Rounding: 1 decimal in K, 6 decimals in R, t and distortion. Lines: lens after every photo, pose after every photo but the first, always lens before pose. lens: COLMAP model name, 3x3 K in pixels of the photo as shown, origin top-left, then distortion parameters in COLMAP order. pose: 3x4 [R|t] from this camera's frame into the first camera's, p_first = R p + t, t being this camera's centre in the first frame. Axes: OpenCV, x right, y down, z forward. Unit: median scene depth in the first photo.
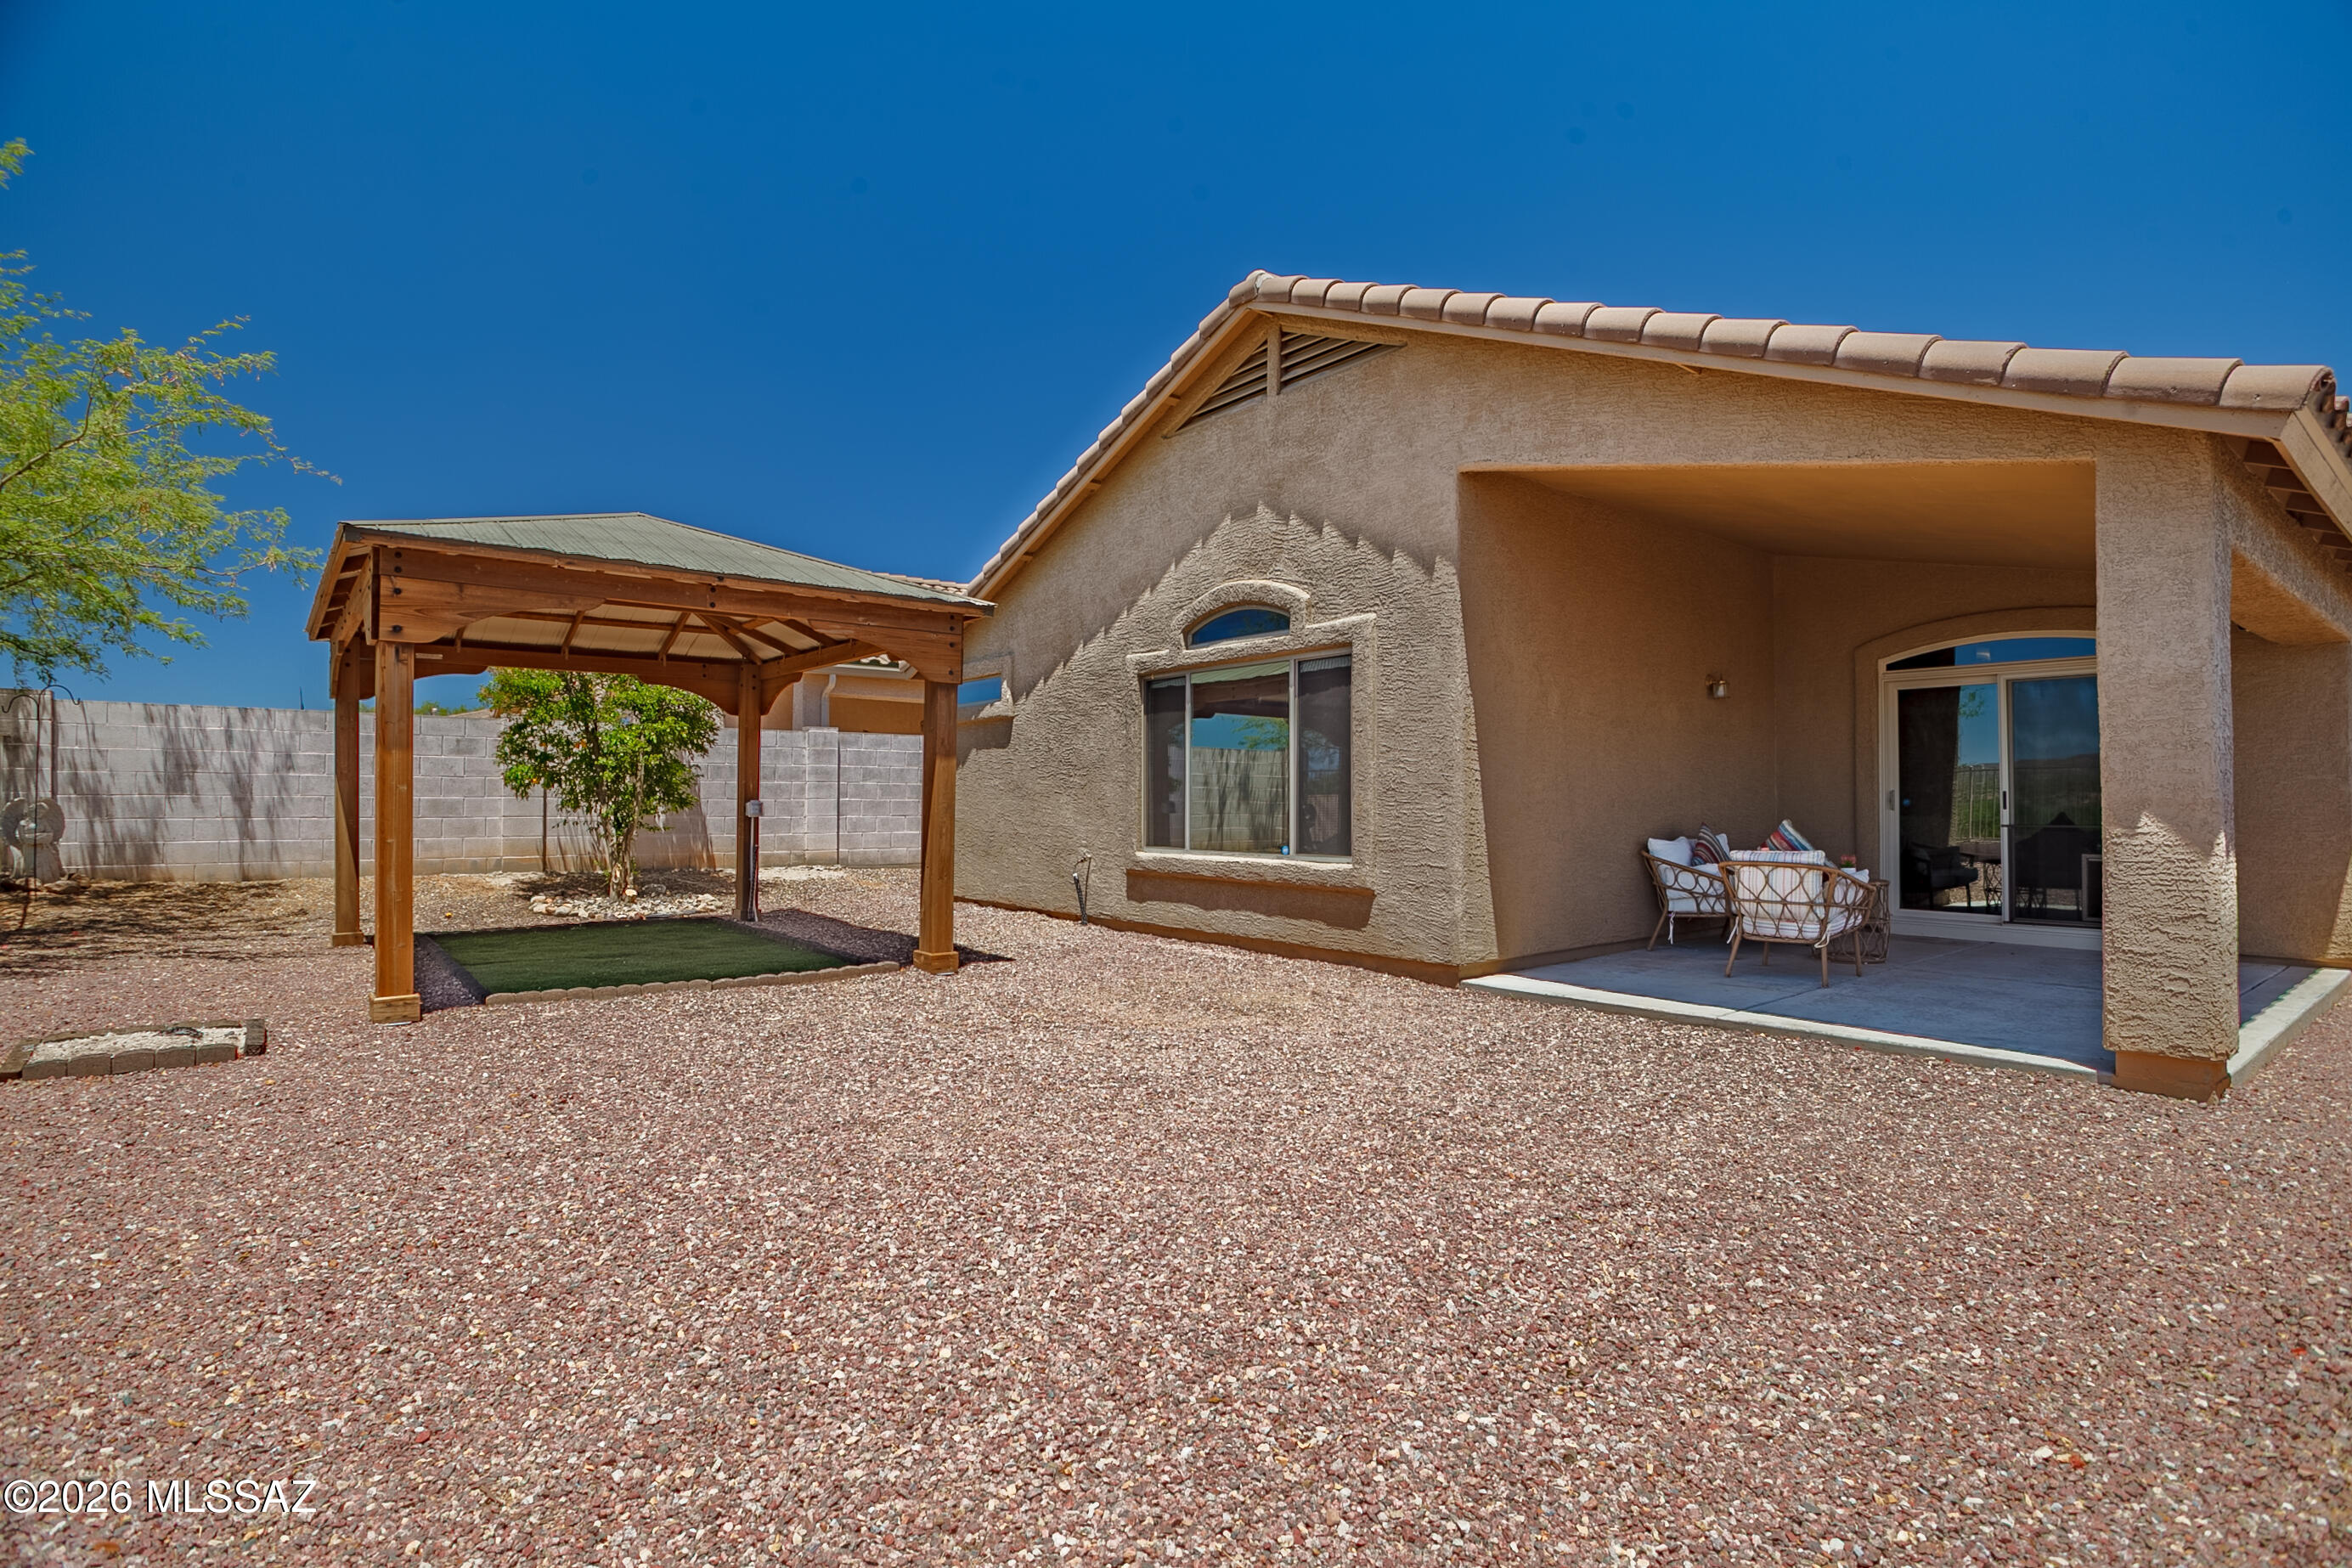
lens RADIAL K [[1168.5, 0, 1175.6], [0, 1168.5, 781.7], [0, 0, 1]] dist [-0.052984, 0.025425]
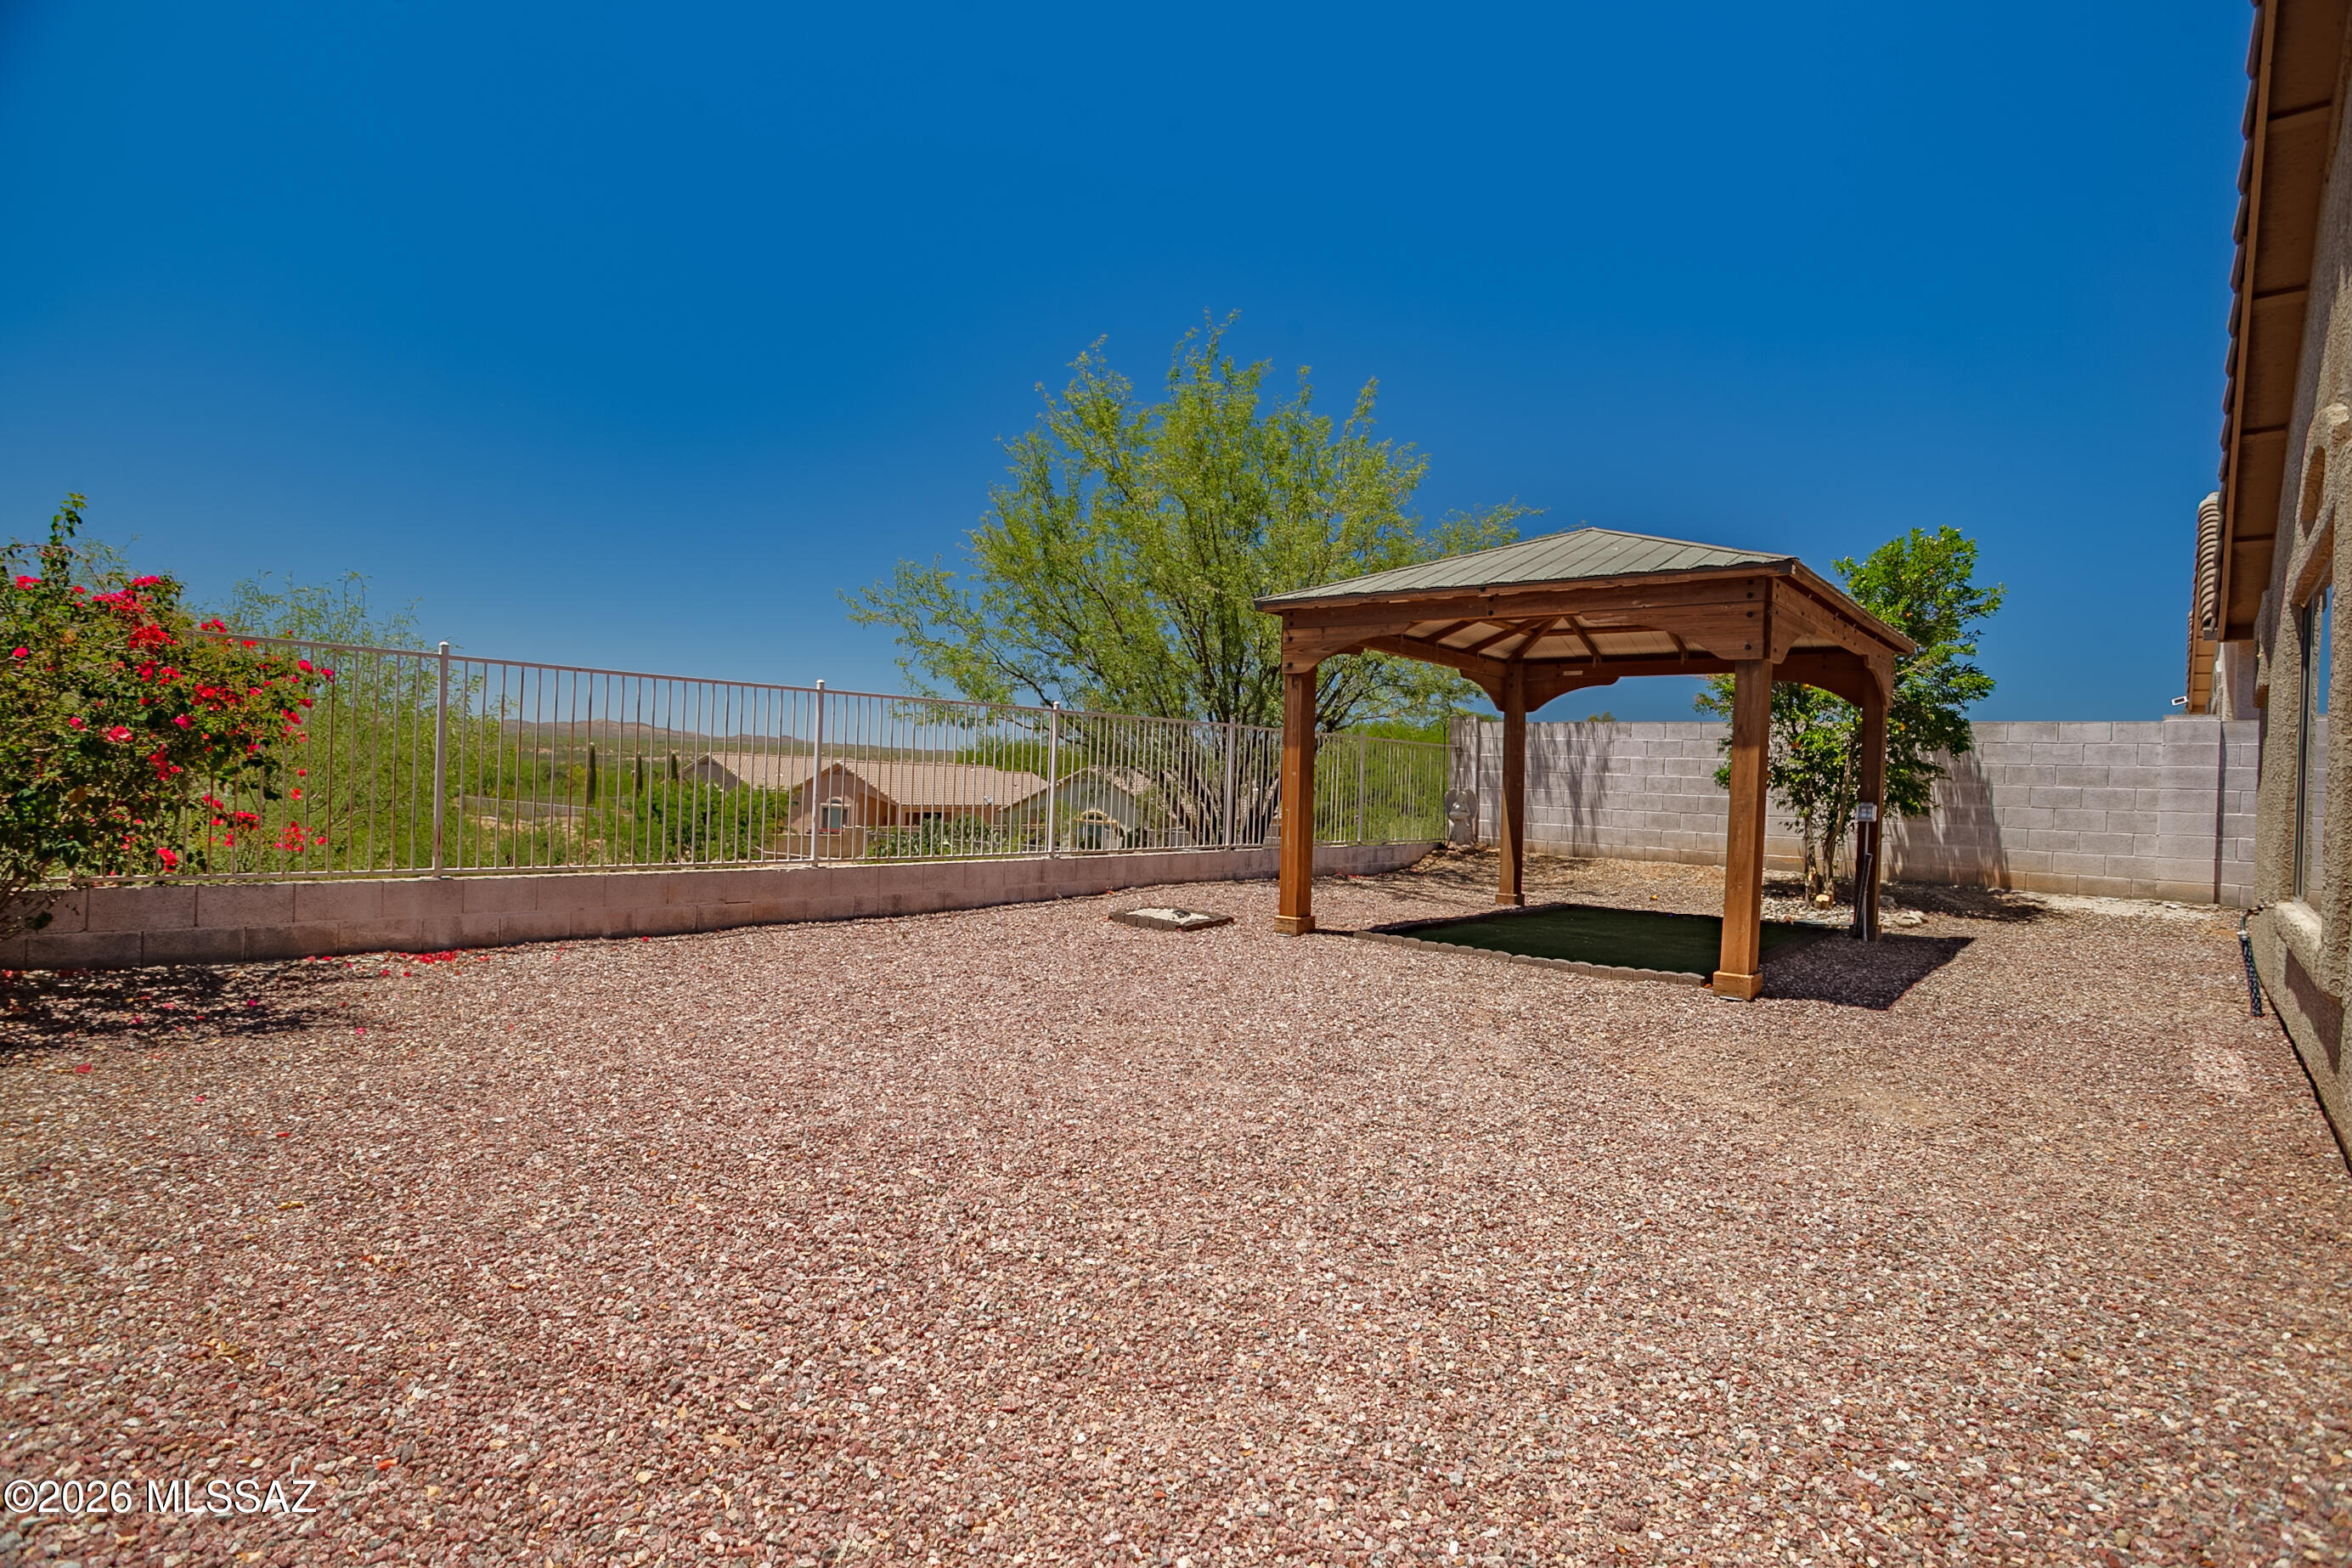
lens RADIAL K [[1152.1, 0, 1164.2], [0, 1152.1, 791.0], [0, 0, 1]] dist [0.005055, 0.000430]
pose [[0.212225, 0.014997, -0.977106, 0.367293], [-0.019334, 0.999751, 0.011145, 0.007209], [0.977029, 0.016526, 0.212462, 0.273032]]
